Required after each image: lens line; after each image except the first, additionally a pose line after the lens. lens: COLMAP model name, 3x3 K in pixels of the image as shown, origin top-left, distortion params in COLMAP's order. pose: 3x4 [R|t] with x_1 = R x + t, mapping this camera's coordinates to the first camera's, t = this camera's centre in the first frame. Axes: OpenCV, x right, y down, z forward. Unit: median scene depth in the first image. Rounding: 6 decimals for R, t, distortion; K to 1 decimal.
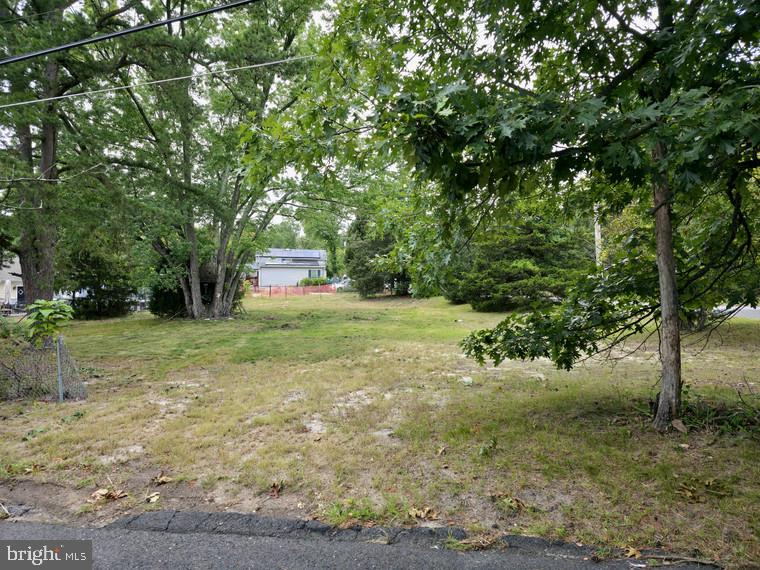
lens RADIAL K [[498.0, 0, 380.0], [0, 498.0, 285.0], [0, 0, 1]] dist [0.054529, -0.058877]
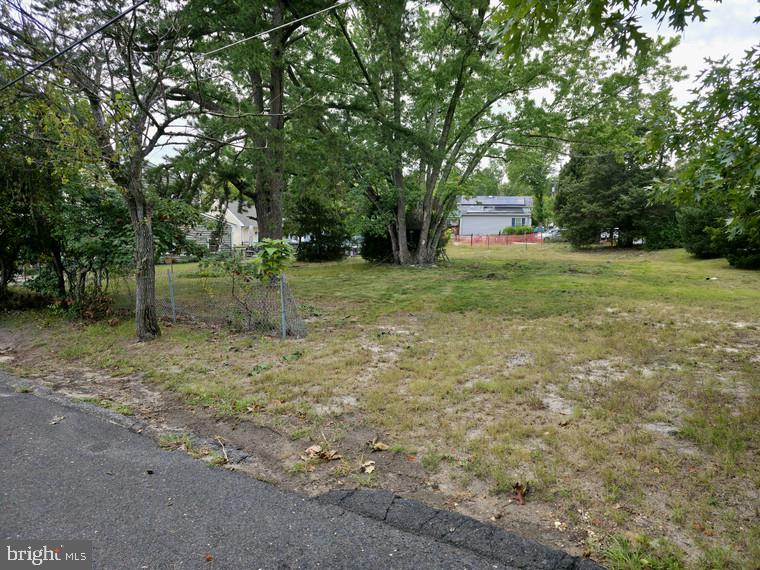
lens RADIAL K [[498.0, 0, 380.0], [0, 498.0, 285.0], [0, 0, 1]] dist [0.054529, -0.058877]
pose [[0.924464, 0.050906, -0.377856, -0.046707], [-0.013160, 0.994716, 0.101813, 0.011163], [0.381043, -0.089150, 0.920249, 0.093846]]
